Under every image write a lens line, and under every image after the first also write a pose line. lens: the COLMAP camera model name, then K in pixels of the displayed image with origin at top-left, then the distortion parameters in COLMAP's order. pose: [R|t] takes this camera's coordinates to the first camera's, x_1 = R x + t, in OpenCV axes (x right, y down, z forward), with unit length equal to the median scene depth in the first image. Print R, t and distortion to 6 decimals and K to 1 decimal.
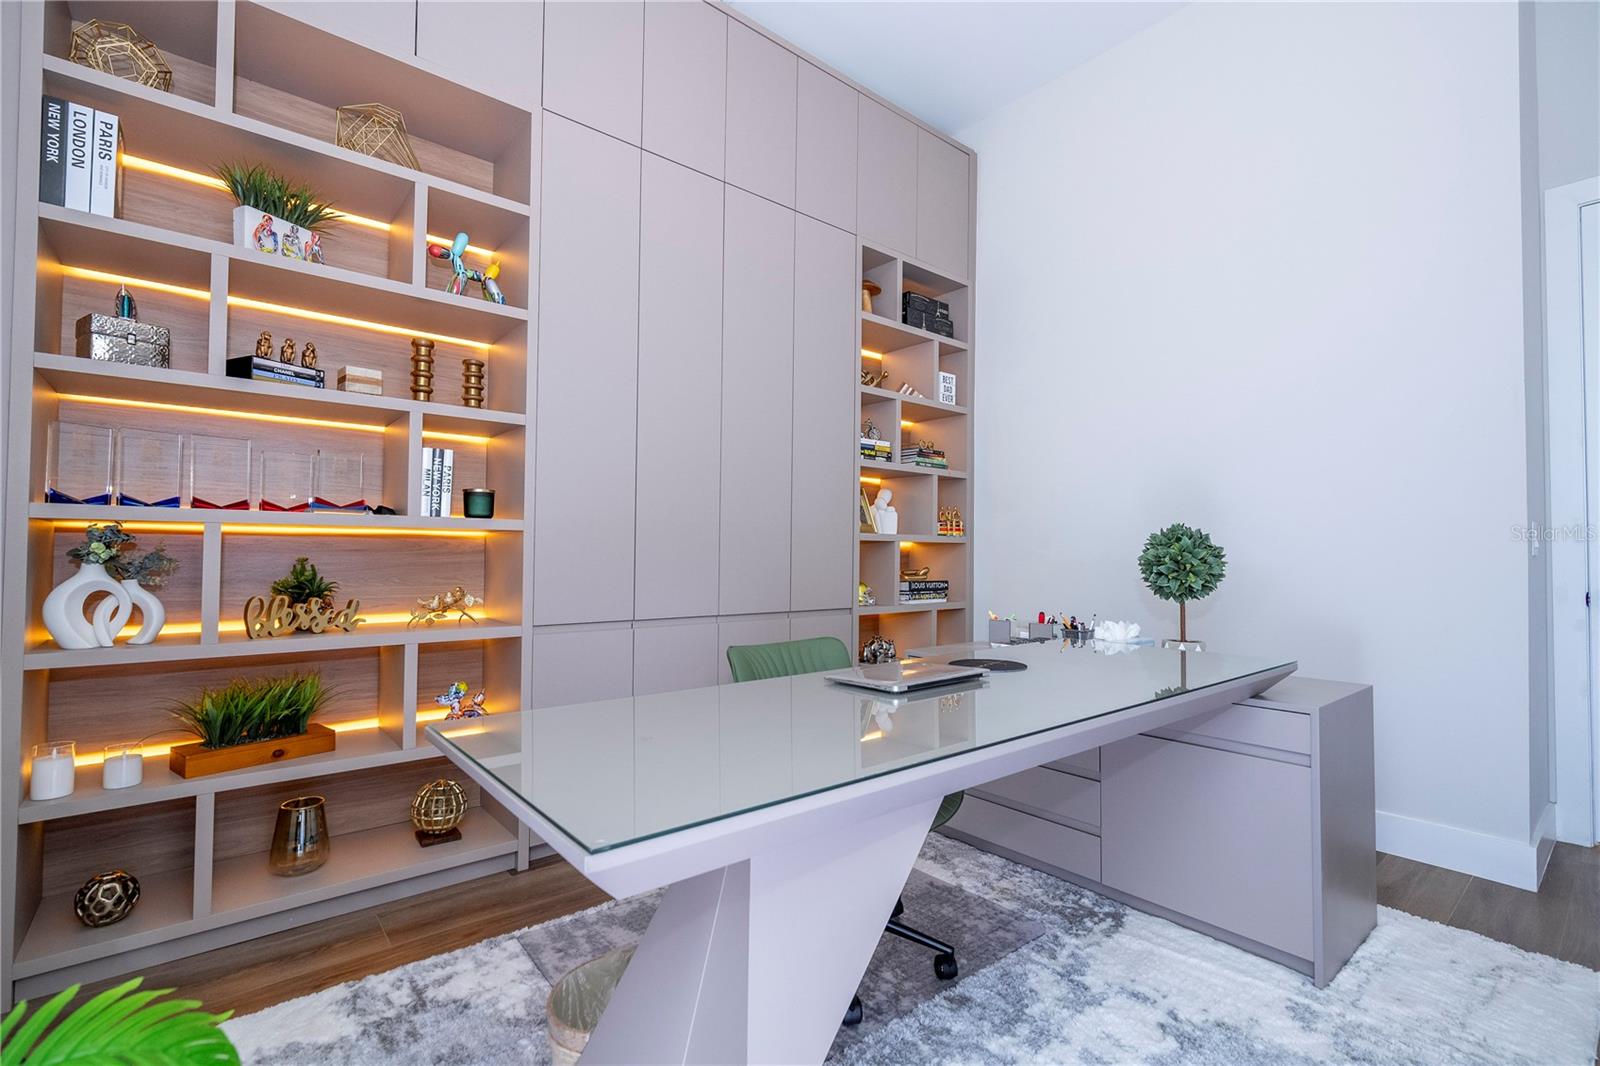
lens RADIAL K [[720.7, 0, 809.5], [0, 720.7, 538.6], [0, 0, 1]] dist [-0.004515, 0.002519]
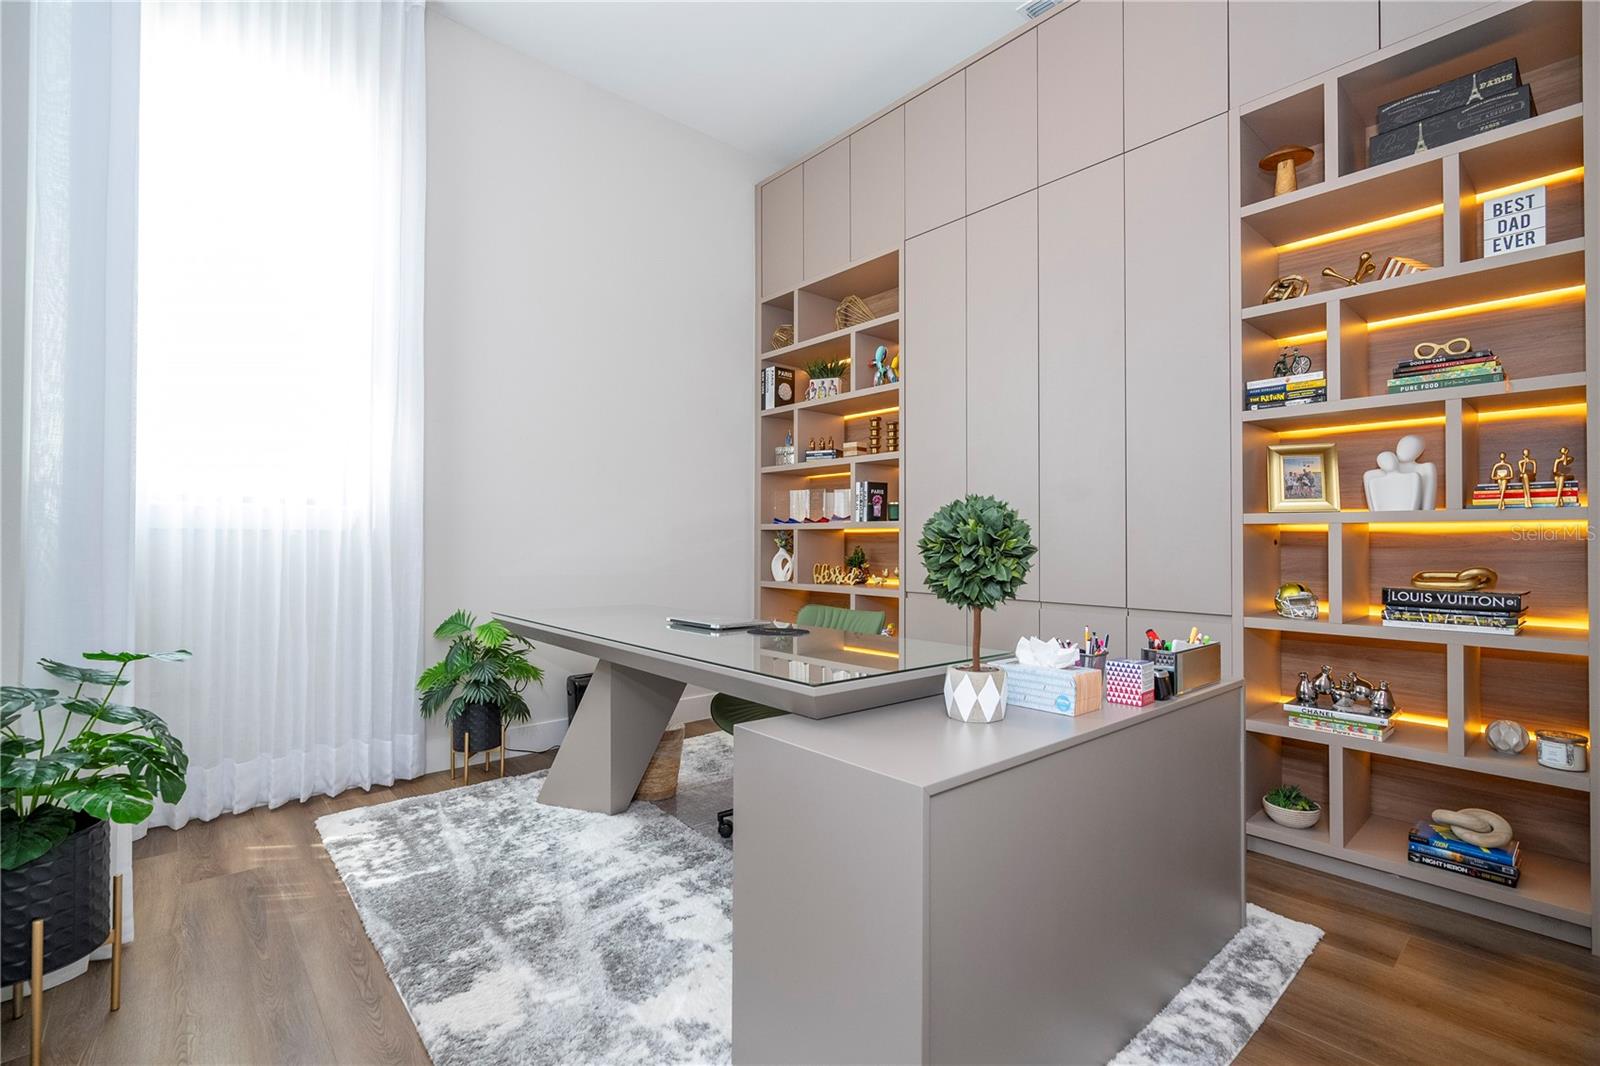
lens RADIAL K [[720.7, 0, 809.1], [0, 720.7, 531.7], [0, 0, 1]] dist [-0.004515, 0.002519]
pose [[0.027219, -0.017790, -0.999471, 1.117578], [0.021715, 0.999616, -0.017201, 0.018565], [0.999394, -0.021235, 0.027595, 0.771060]]
